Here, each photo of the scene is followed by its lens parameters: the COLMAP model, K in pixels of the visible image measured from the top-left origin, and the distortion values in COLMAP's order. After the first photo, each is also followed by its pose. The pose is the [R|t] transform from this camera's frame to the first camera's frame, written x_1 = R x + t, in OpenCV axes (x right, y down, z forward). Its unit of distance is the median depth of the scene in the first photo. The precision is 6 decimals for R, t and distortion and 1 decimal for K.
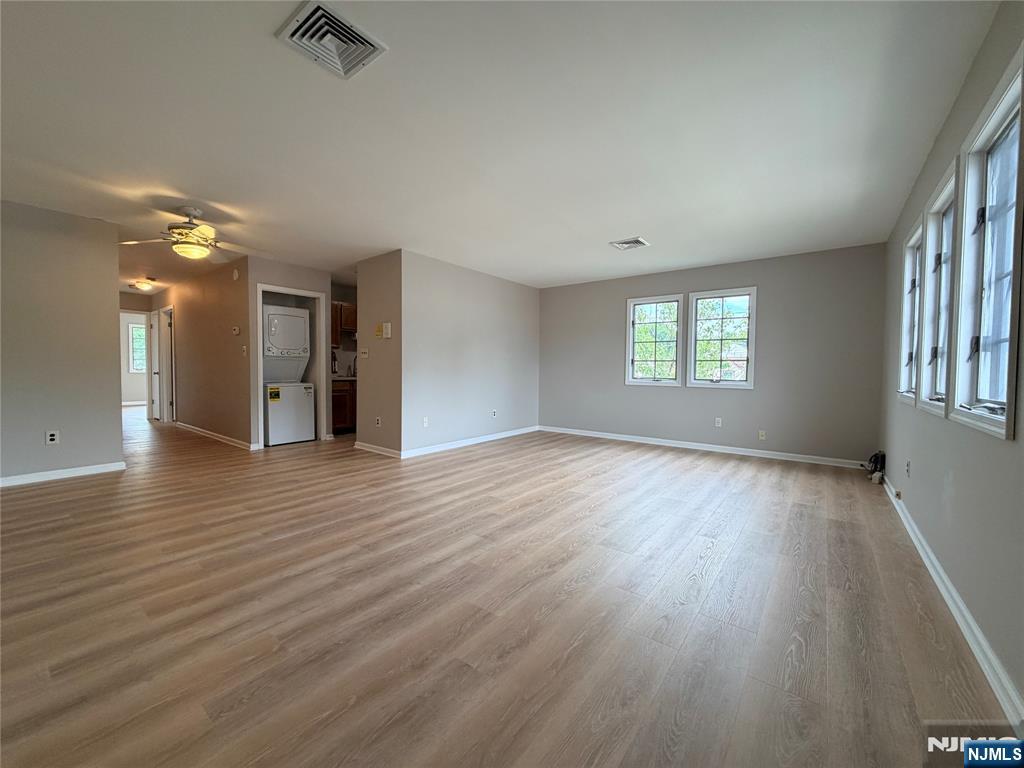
lens RADIAL K [[407.9, 0, 515.0], [0, 407.9, 377.6], [0, 0, 1]] dist [-0.003583, 0.000777]
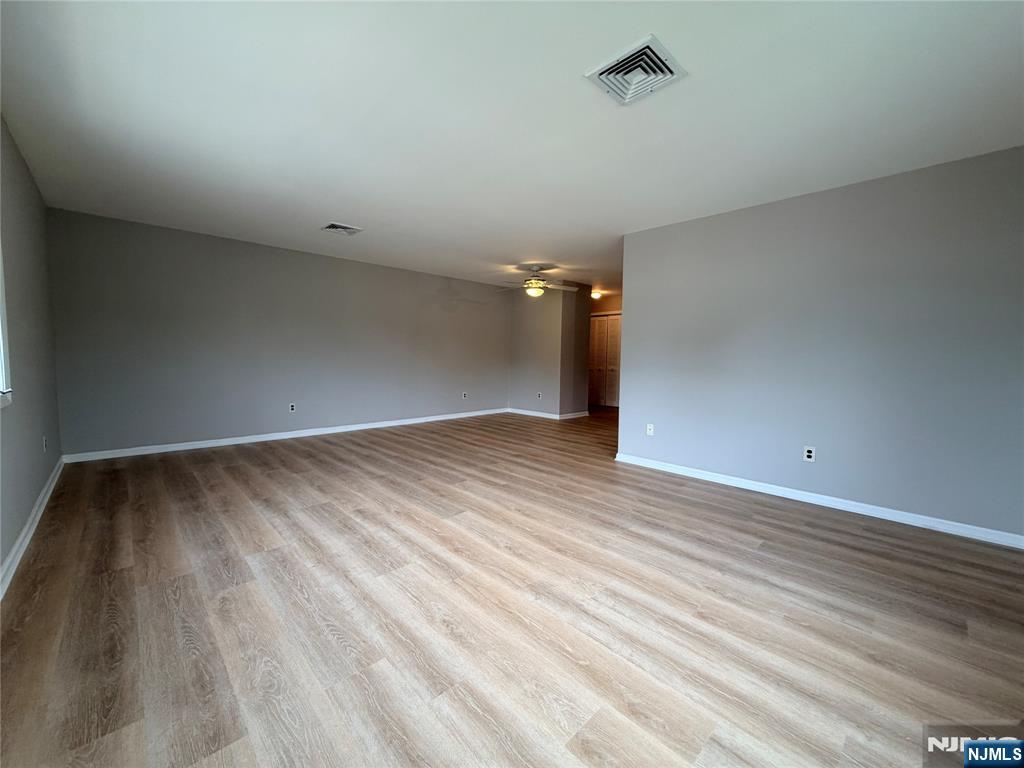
lens RADIAL K [[407.9, 0, 507.6], [0, 407.9, 383.1], [0, 0, 1]] dist [-0.003583, 0.000777]
pose [[-0.155178, 0.056080, -0.986293, 0.892851], [-0.037402, 0.997338, 0.062593, -0.038864], [0.987178, 0.046602, -0.152667, 1.148694]]
